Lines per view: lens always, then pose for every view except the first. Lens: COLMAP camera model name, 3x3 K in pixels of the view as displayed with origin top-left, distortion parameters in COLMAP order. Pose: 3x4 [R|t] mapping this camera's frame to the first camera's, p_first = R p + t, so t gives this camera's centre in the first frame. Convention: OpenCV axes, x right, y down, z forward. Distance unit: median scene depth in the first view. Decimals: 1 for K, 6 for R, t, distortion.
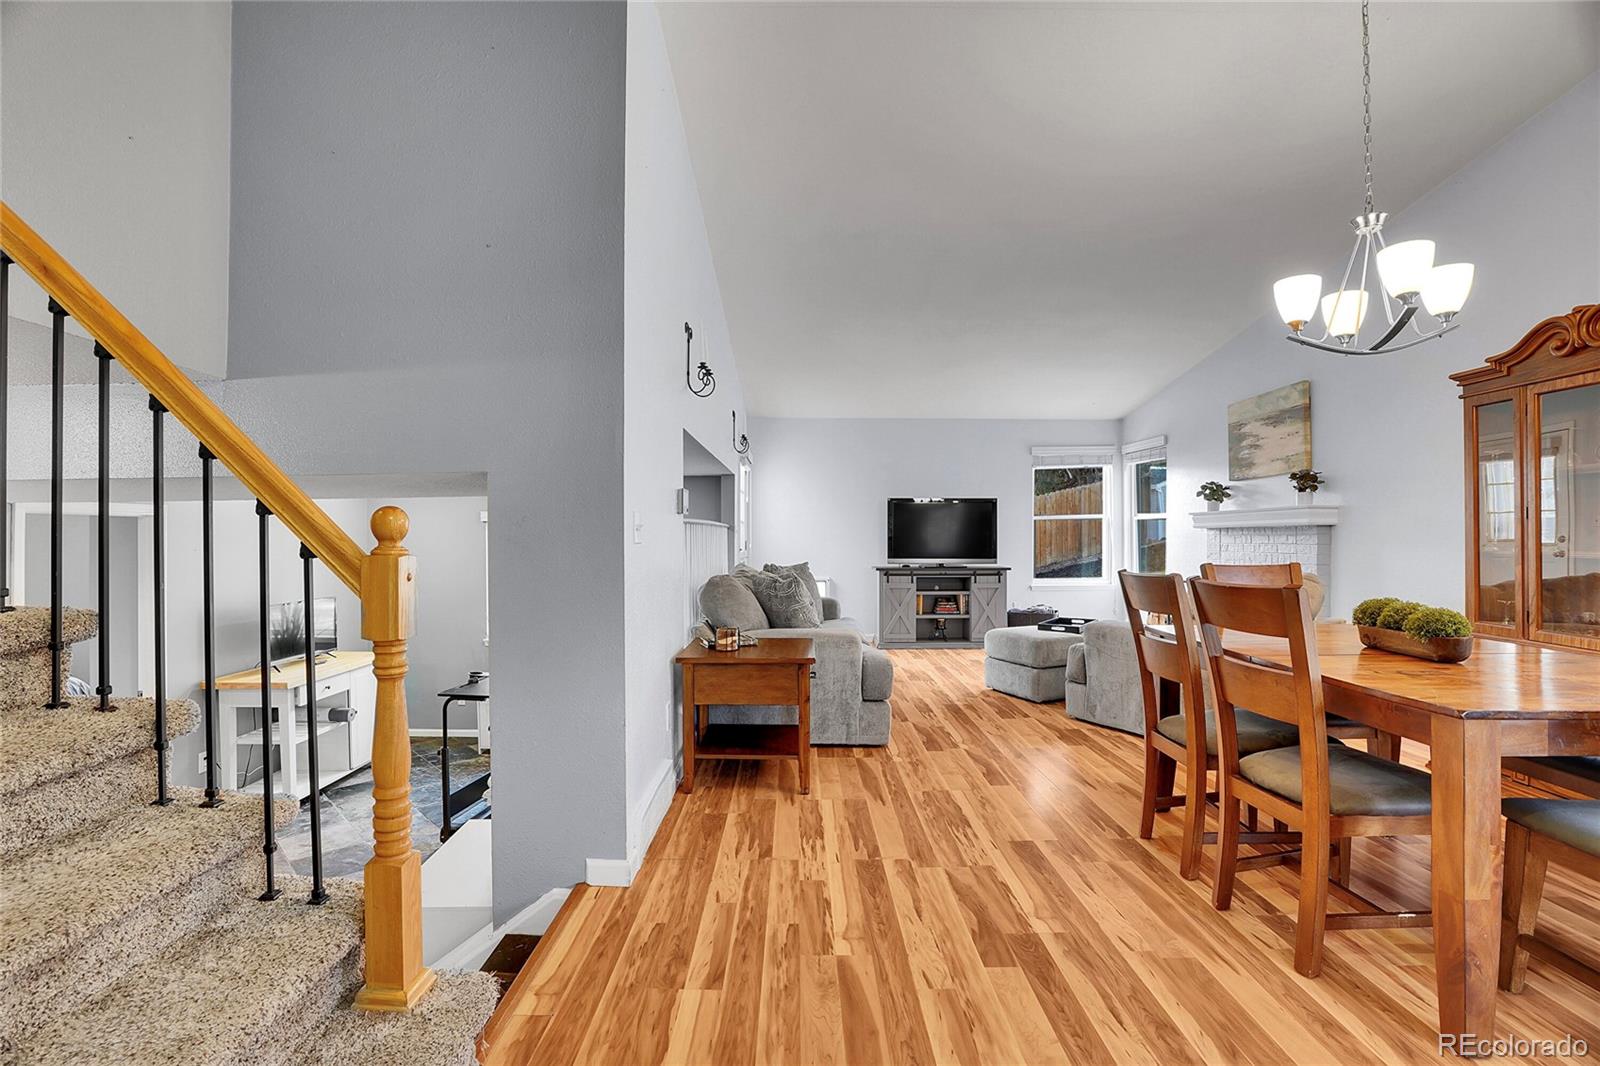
lens RADIAL K [[754.0, 0, 800.0], [0, 754.0, 533.0], [0, 0, 1]] dist [-0.065935, 0.026251]
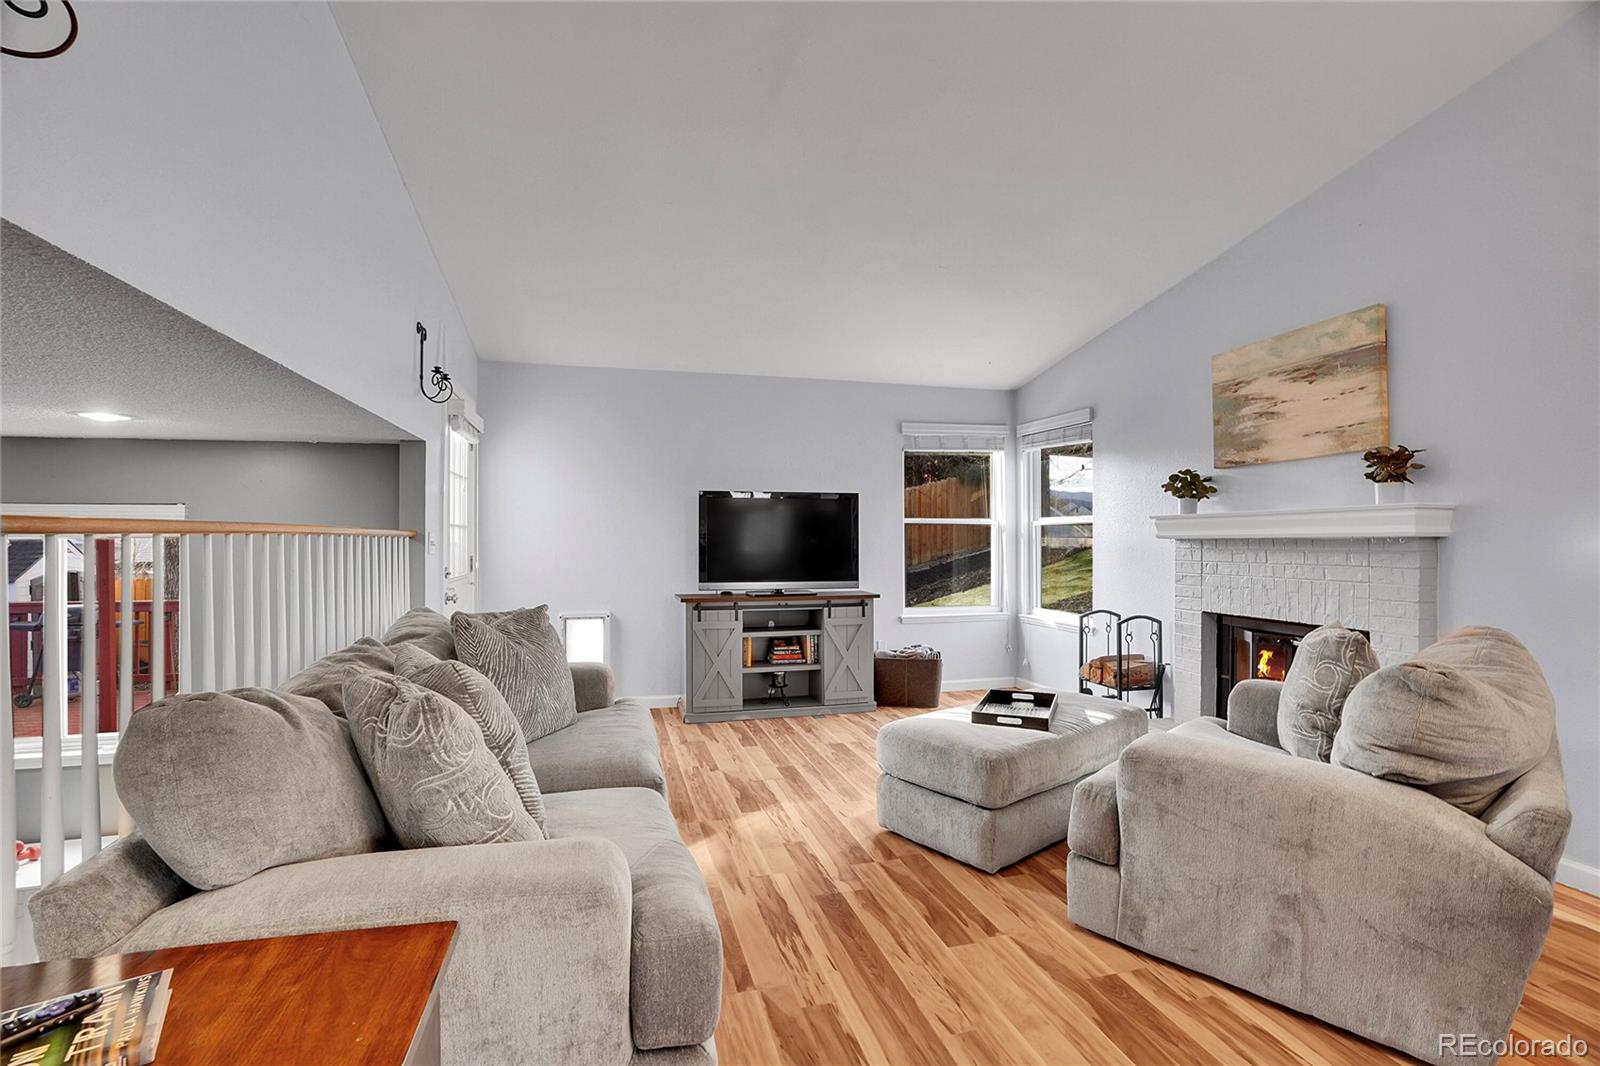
lens RADIAL K [[754.0, 0, 800.0], [0, 754.0, 533.0], [0, 0, 1]] dist [-0.065935, 0.026251]
pose [[0.968422, 0.002938, 0.249300, 0.038943], [-0.001832, 0.999987, -0.004669, -0.006569], [-0.249311, 0.004065, 0.968415, 0.352085]]
